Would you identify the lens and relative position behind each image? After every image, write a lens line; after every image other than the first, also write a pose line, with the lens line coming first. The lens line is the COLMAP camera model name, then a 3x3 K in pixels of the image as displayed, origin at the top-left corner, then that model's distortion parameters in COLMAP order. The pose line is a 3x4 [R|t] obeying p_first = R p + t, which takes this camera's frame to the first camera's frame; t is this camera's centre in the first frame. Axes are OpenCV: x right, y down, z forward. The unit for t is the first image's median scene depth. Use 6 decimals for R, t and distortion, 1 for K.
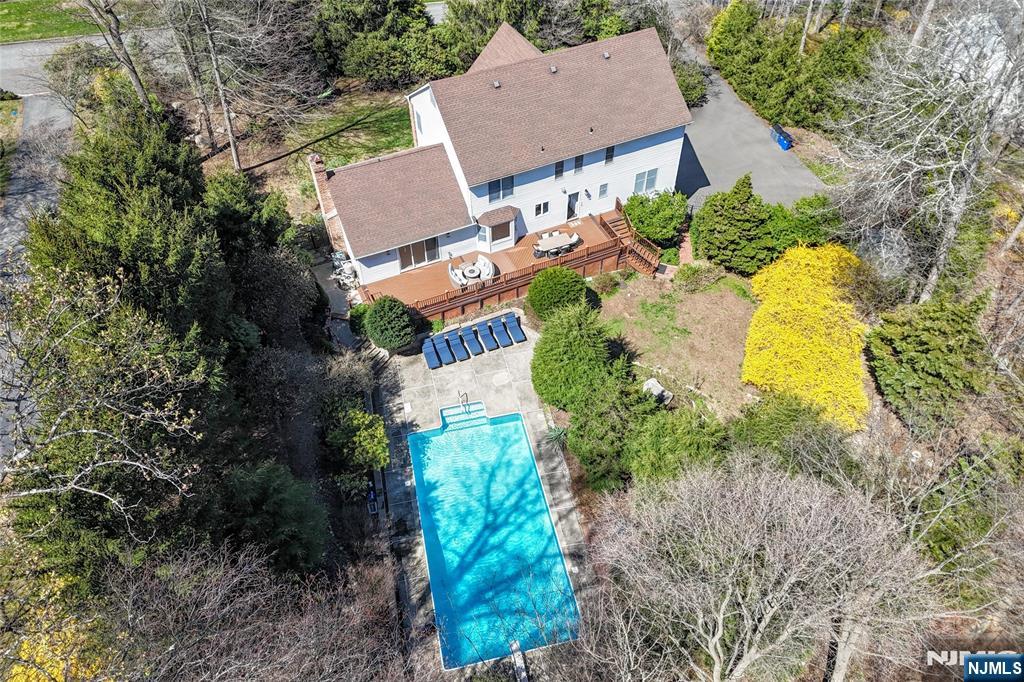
lens RADIAL K [[723.3, 0, 522.5], [0, 723.3, 348.3], [0, 0, 1]] dist [0.061124, -0.024620]
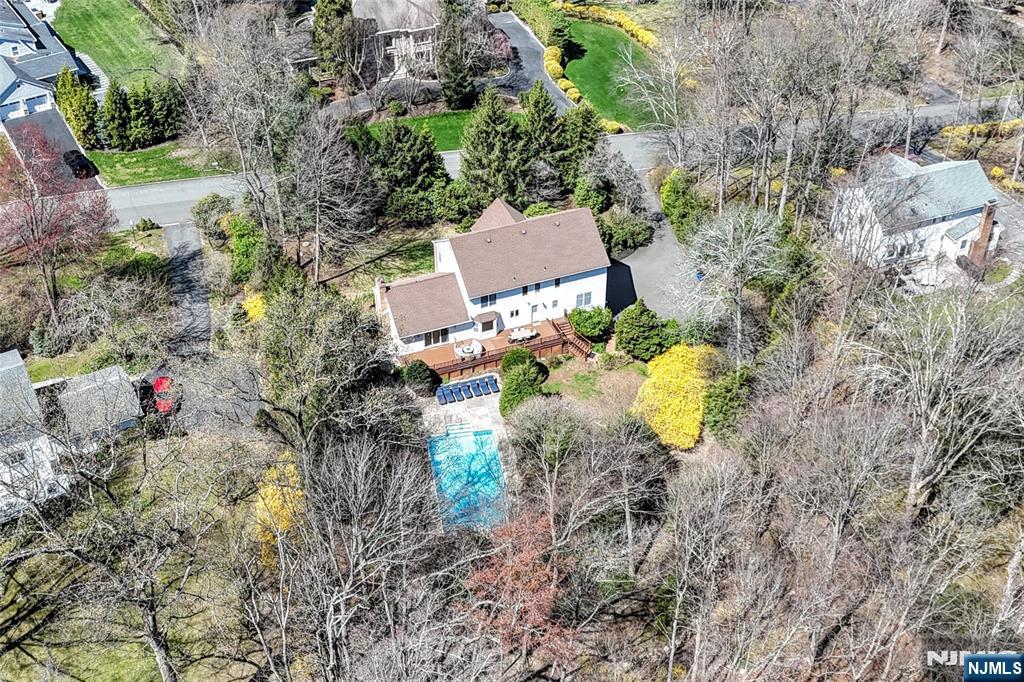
lens RADIAL K [[723.3, 0, 512.8], [0, 723.3, 335.0], [0, 0, 1]] dist [0.061124, -0.024620]
pose [[0.999130, 0.039256, -0.014100, 0.047332], [-0.041054, 0.985268, -0.166015, 0.117256], [0.007375, 0.166450, 0.986022, -0.557555]]
